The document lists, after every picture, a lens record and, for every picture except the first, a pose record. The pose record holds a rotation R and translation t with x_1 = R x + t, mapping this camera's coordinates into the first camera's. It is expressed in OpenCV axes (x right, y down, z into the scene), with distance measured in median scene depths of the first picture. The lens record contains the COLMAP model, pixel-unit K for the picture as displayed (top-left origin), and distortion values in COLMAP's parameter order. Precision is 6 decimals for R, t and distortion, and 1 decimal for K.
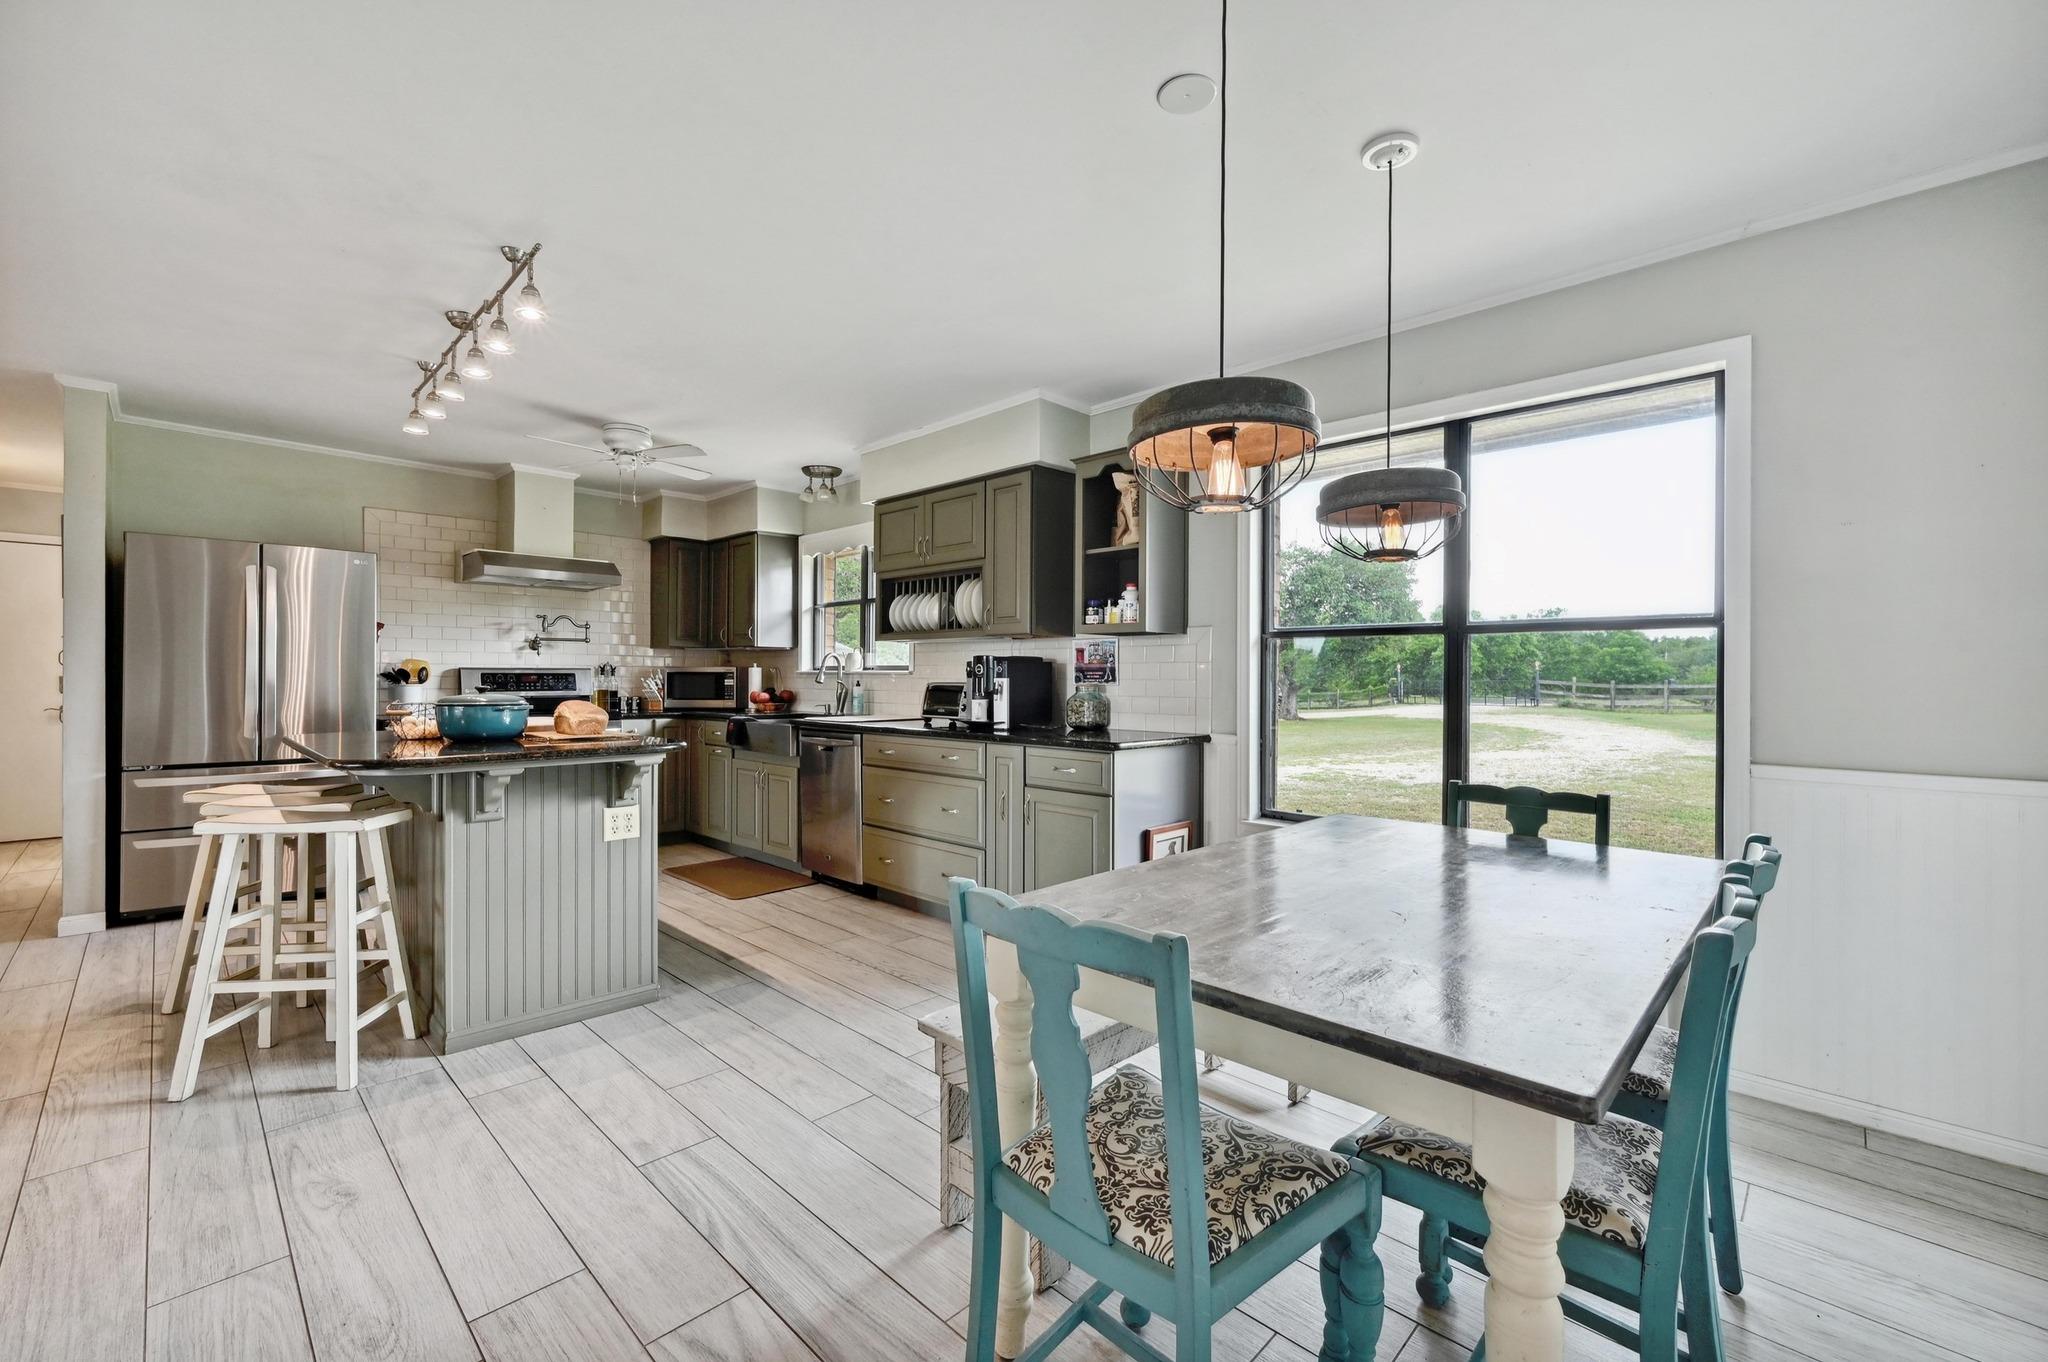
lens RADIAL K [[845.2, 0, 1027.8], [0, 845.2, 679.9], [0, 0, 1]] dist [-0.002090, 0.000009]
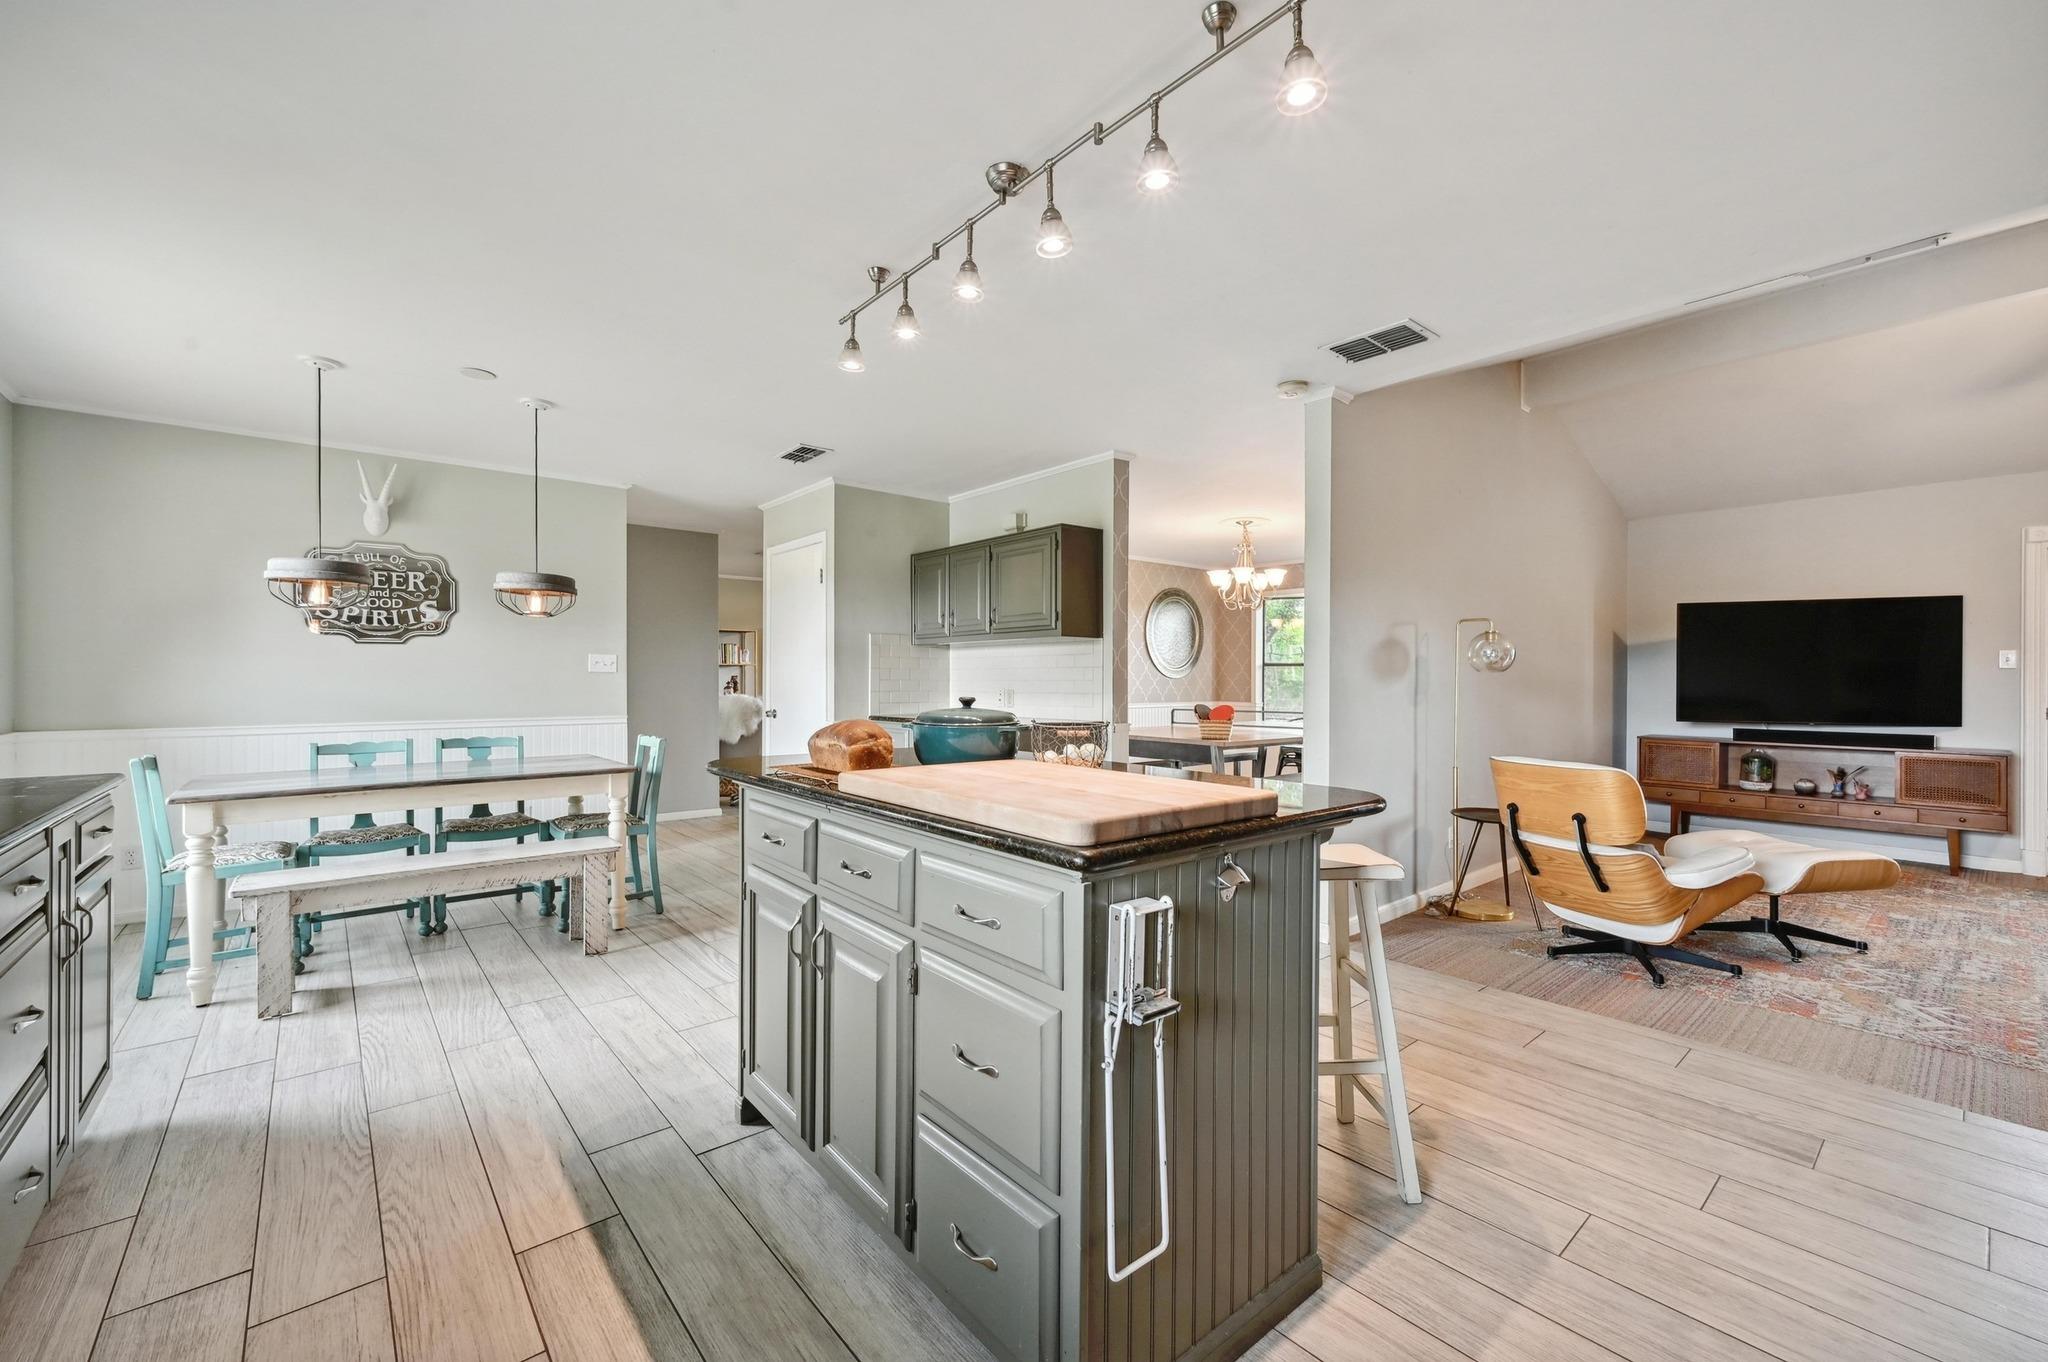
lens RADIAL K [[826.6, 0, 1024.0], [0, 826.6, 681.0], [0, 0, 1]] dist [0.000568, -0.000172]
pose [[-0.995741, -0.005851, 0.092009, -0.517441], [-0.005078, 0.999950, 0.008628, -0.008865], [-0.092054, 0.008124, -0.995721, 1.166338]]
